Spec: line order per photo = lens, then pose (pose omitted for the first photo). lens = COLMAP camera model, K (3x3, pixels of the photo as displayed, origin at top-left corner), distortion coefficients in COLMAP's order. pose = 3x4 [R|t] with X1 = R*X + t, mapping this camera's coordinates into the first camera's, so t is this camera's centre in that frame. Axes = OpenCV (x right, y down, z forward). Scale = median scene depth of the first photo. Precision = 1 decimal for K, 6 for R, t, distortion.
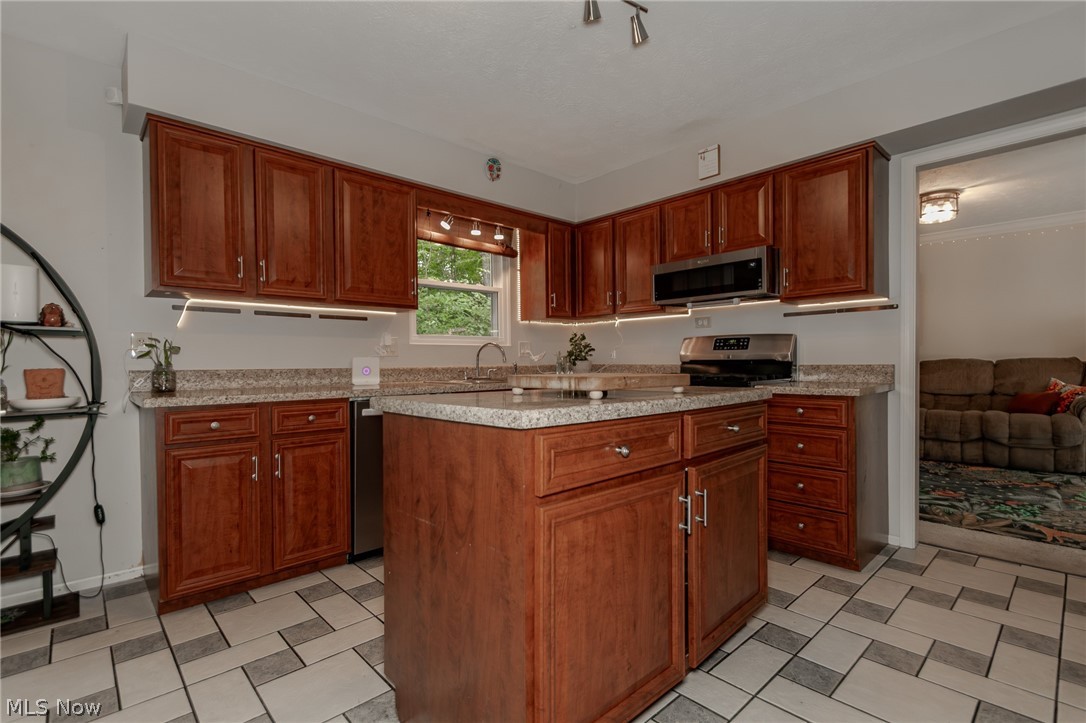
lens RADIAL K [[520.3, 0, 554.2], [0, 520.3, 364.7], [0, 0, 1]] dist [-0.001823, -0.001129]
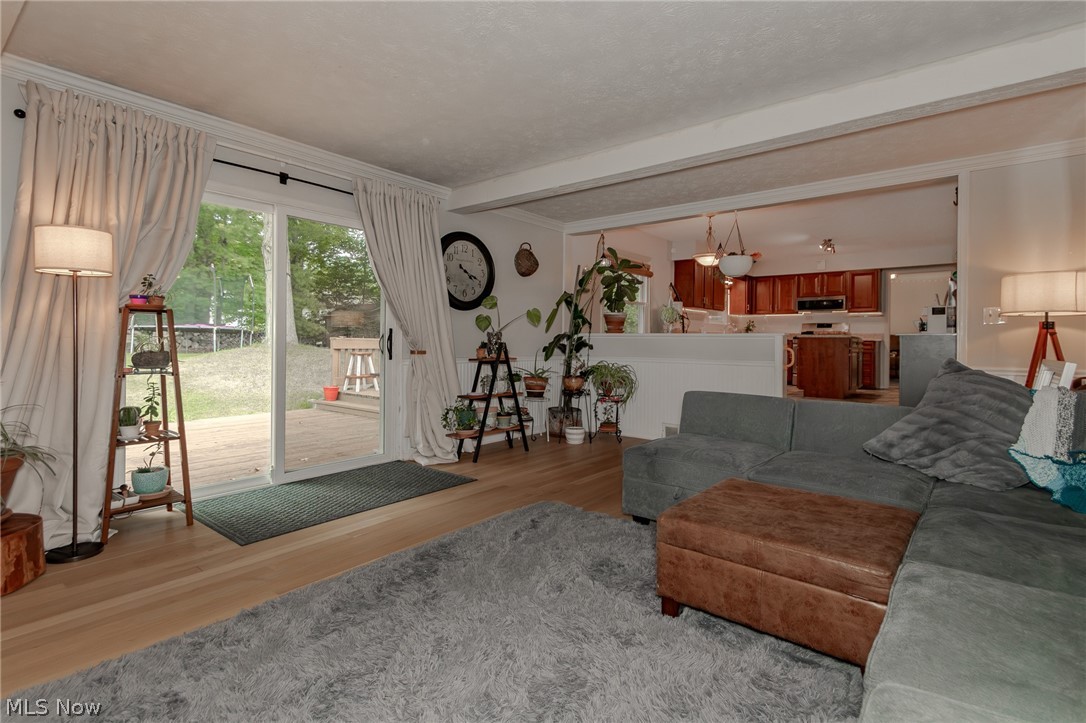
lens RADIAL K [[539.4, 0, 486.3], [0, 539.4, 338.9], [0, 0, 1]] dist [0.003320, 0.000434]
pose [[0.998316, 0.022528, 0.053463, -2.211771], [-0.022074, 0.999715, -0.009064, 0.133102], [-0.053652, 0.007868, 0.998529, -2.471210]]
